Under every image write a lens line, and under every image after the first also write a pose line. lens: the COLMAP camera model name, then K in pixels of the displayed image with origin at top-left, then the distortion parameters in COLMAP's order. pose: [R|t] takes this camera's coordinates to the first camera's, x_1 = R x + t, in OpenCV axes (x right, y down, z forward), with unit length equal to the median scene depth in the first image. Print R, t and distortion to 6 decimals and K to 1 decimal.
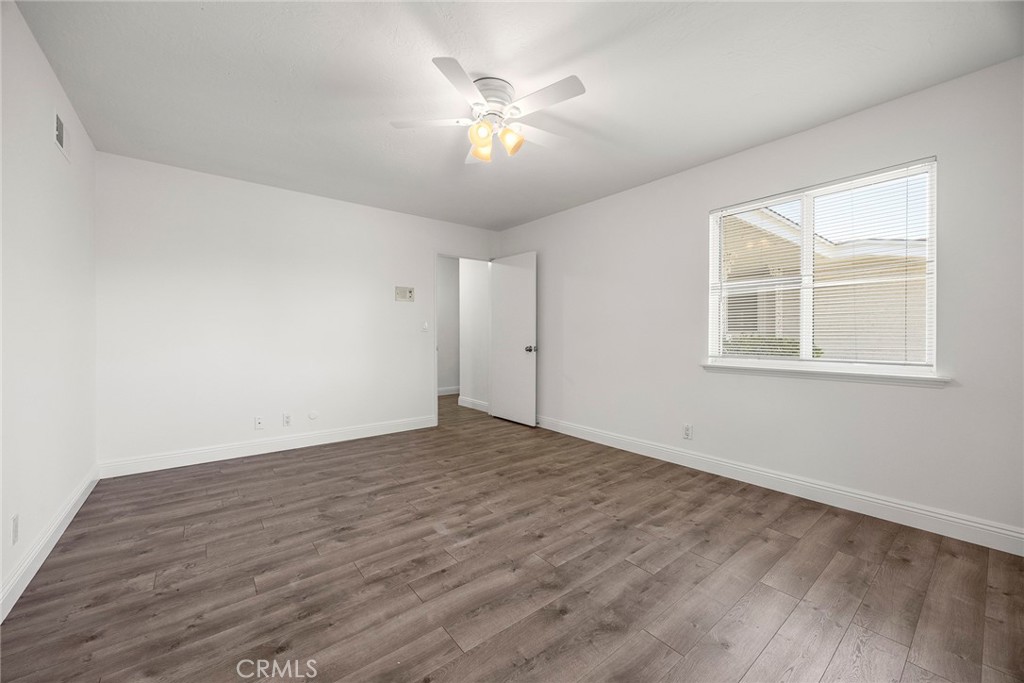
lens RADIAL K [[390.6, 0, 512.3], [0, 390.6, 333.1], [0, 0, 1]] dist [-0.002520, 0.000023]
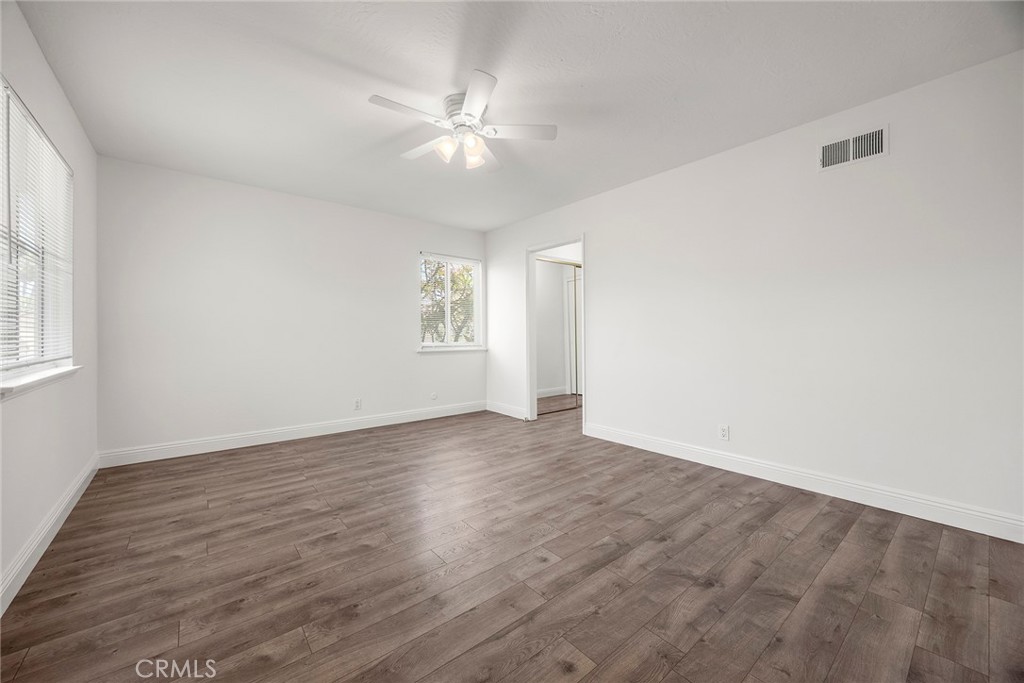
lens RADIAL K [[390.6, 0, 512.3], [0, 390.6, 333.1], [0, 0, 1]] dist [-0.002520, 0.000023]
pose [[-0.999916, 0.002361, -0.012766, -0.156538], [0.002425, 0.999984, -0.005027, 0.022117], [0.012754, -0.005058, -0.999906, 1.917147]]
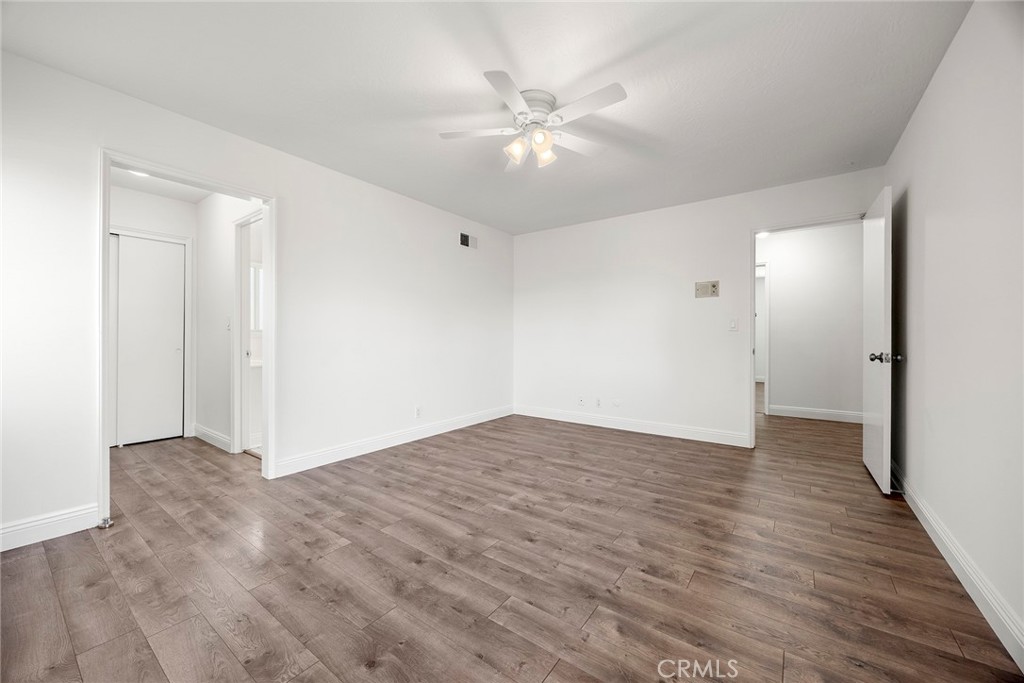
lens RADIAL K [[390.6, 0, 512.3], [0, 390.6, 333.1], [0, 0, 1]] dist [-0.002520, 0.000023]
pose [[0.261322, -0.010524, -0.965194, 0.874805], [0.001548, 0.999944, -0.010484, 0.018154], [0.965250, 0.001246, 0.261323, 0.618303]]
